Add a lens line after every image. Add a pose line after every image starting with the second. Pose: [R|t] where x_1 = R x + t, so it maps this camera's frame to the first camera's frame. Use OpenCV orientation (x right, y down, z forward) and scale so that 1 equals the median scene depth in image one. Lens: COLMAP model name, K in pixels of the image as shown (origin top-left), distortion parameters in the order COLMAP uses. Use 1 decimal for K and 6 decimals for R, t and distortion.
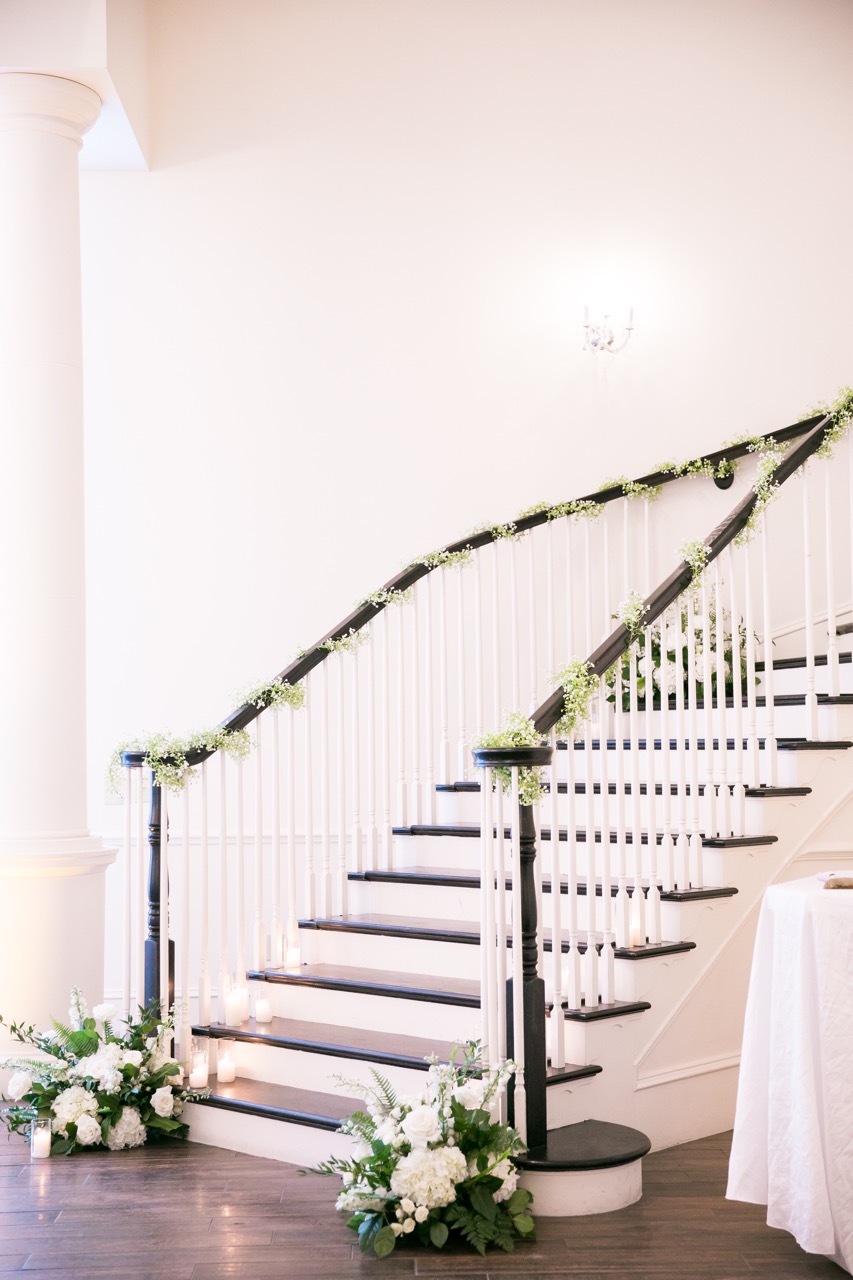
lens RADIAL K [[1717.8, 0, 426.5], [0, 1717.8, 640.0], [0, 0, 1]] dist [0.047991, 0.080102]
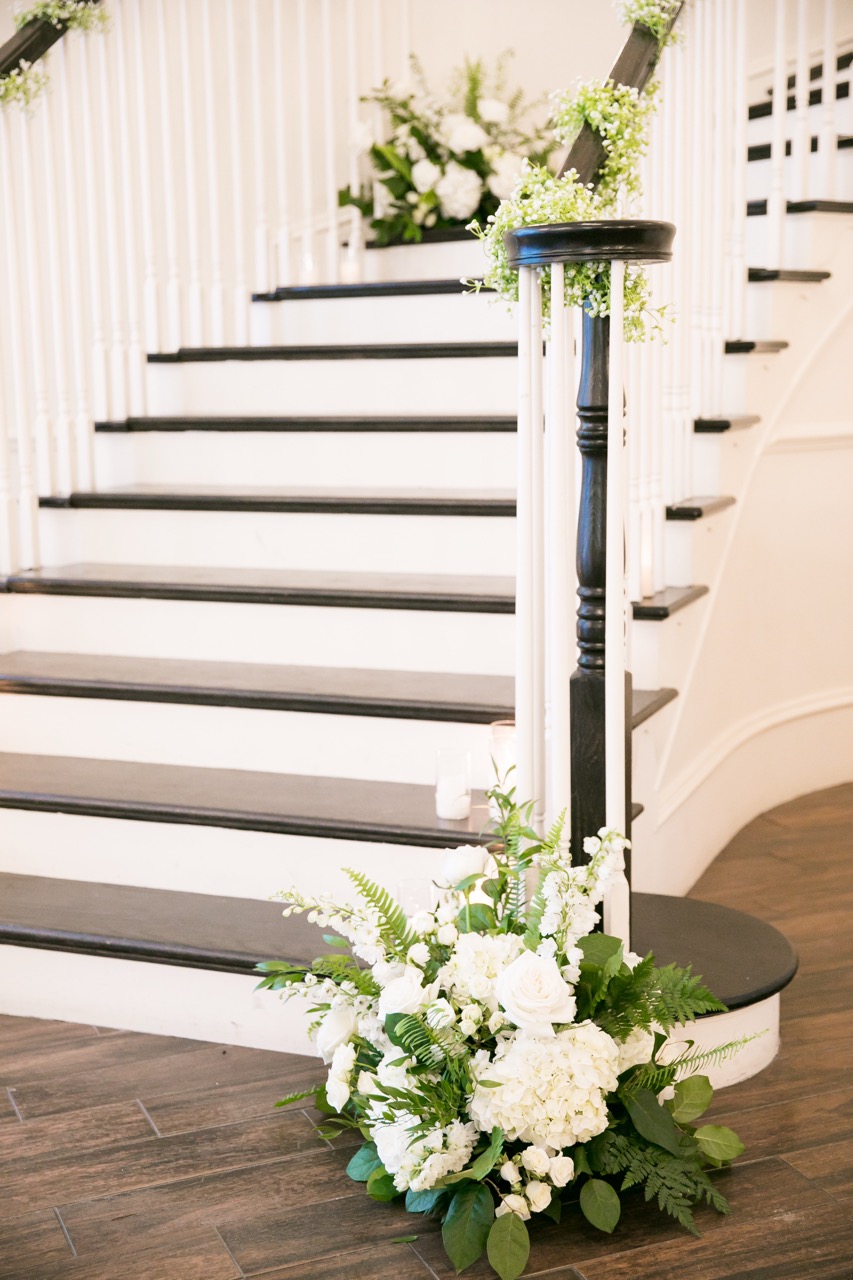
lens RADIAL K [[1717.8, 0, 426.5], [0, 1717.8, 640.0], [0, 0, 1]] dist [0.047991, 0.080102]
pose [[0.930952, -0.060705, 0.360061, -0.189495], [-0.017339, 0.977622, 0.209655, 0.079229], [-0.364731, -0.201422, 0.909066, 0.558957]]
